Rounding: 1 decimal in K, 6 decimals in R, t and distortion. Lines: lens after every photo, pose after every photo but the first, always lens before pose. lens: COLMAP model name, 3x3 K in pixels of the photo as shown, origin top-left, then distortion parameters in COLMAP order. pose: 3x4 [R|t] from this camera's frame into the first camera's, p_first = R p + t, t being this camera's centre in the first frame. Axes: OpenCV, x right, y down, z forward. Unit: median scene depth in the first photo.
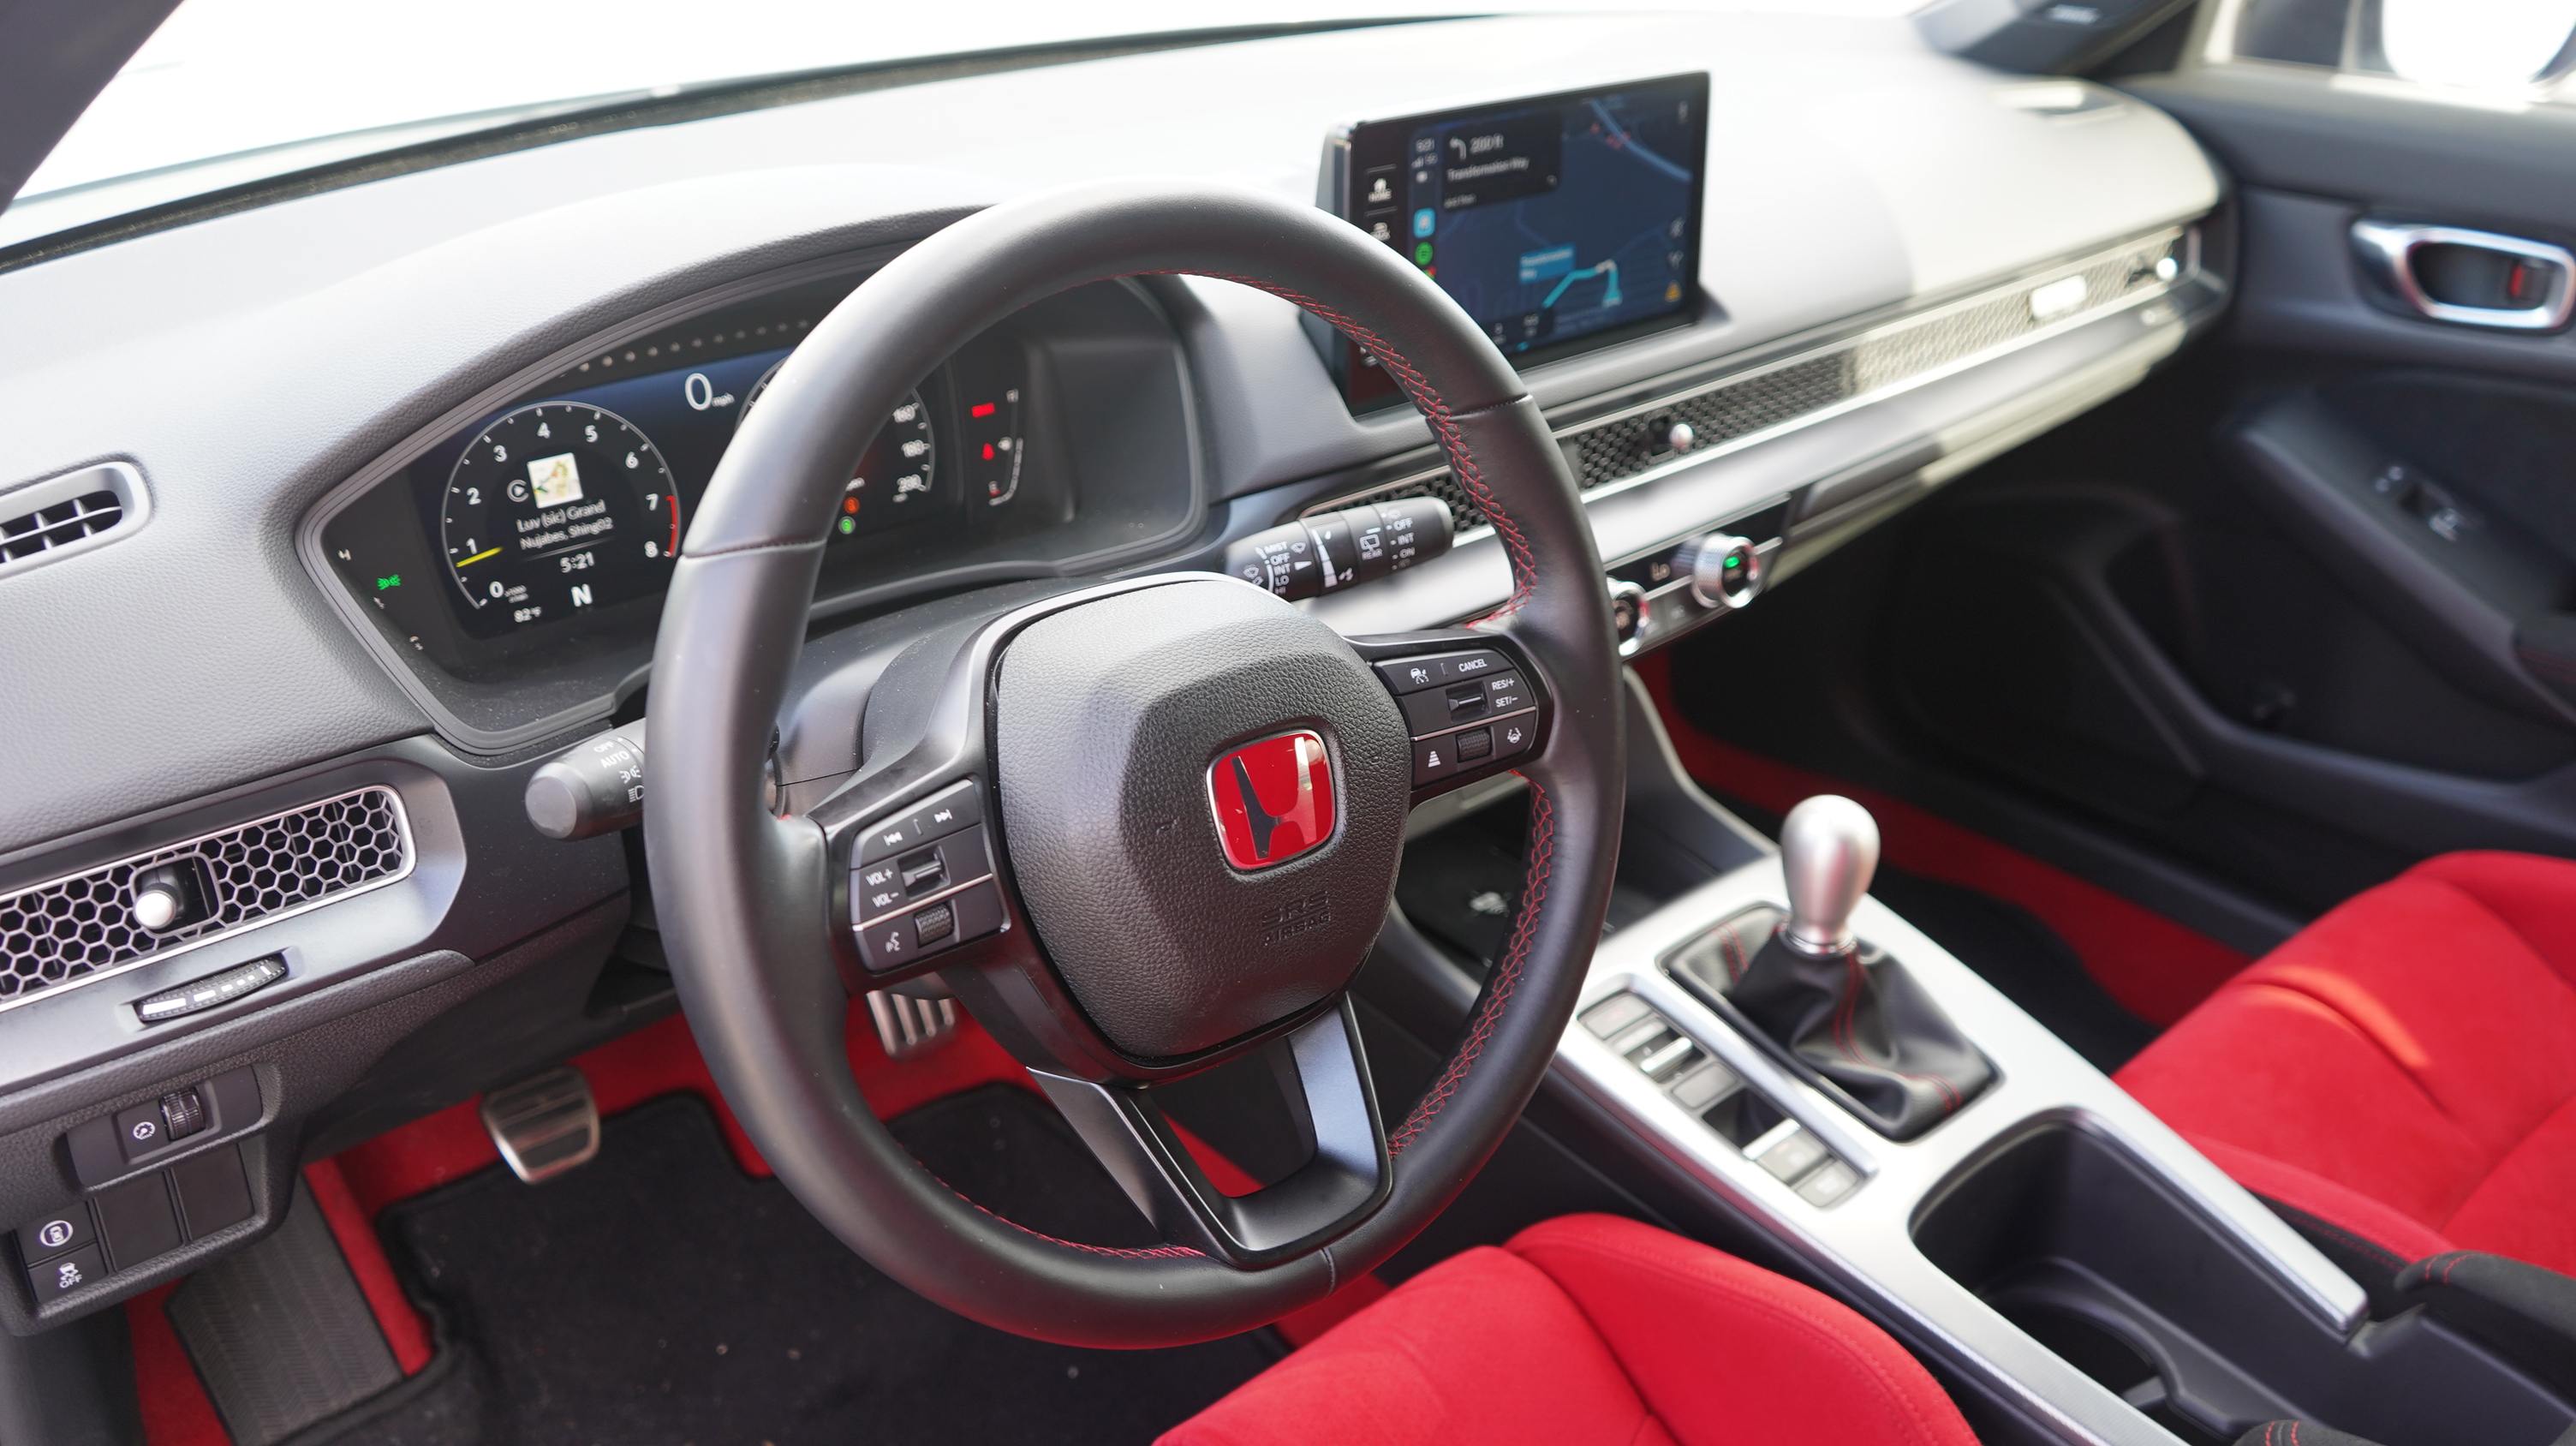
lens RADIAL K [[2129.2, 0, 1288.0], [0, 2129.2, 723.0], [0, 0, 1]] dist [0.003184, 0.009950]
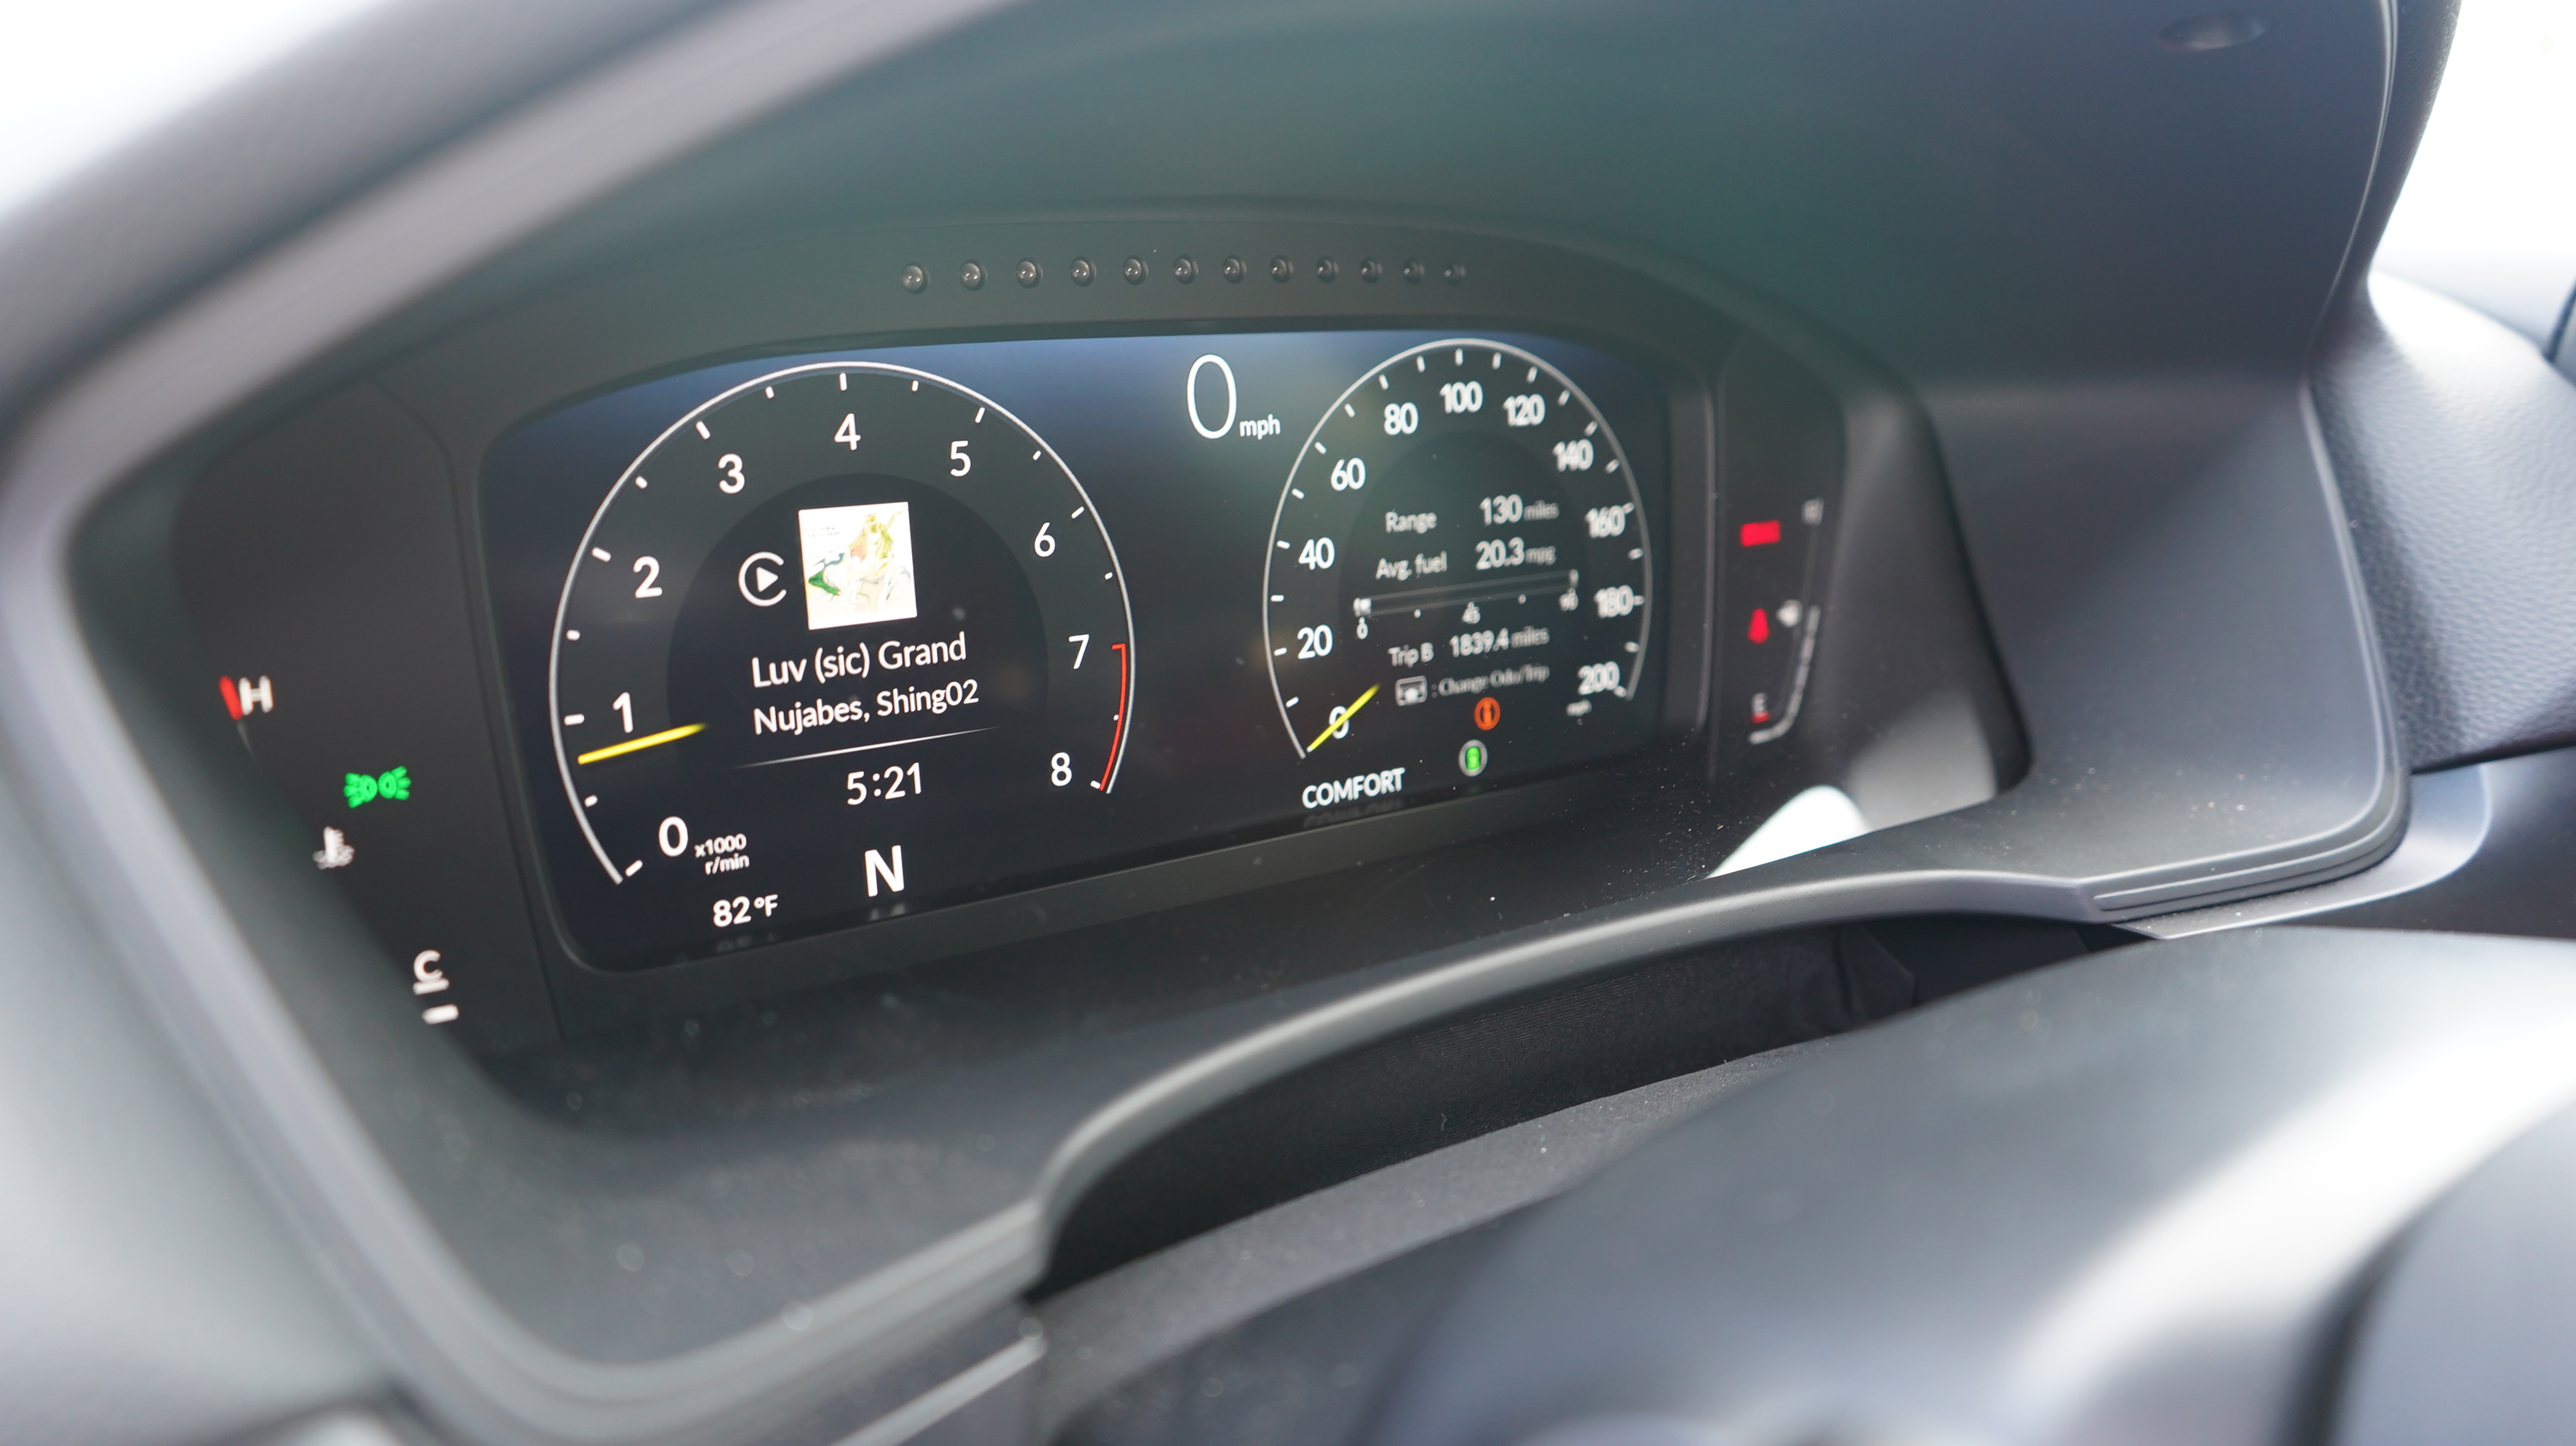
lens RADIAL K [[2129.2, 0, 1288.0], [0, 2129.2, 723.0], [0, 0, 1]] dist [0.003184, 0.009950]
pose [[0.996030, 0.075218, -0.047607, -0.245574], [-0.081712, 0.984729, -0.153726, -0.033436], [0.035317, 0.157005, 0.986966, 0.626919]]
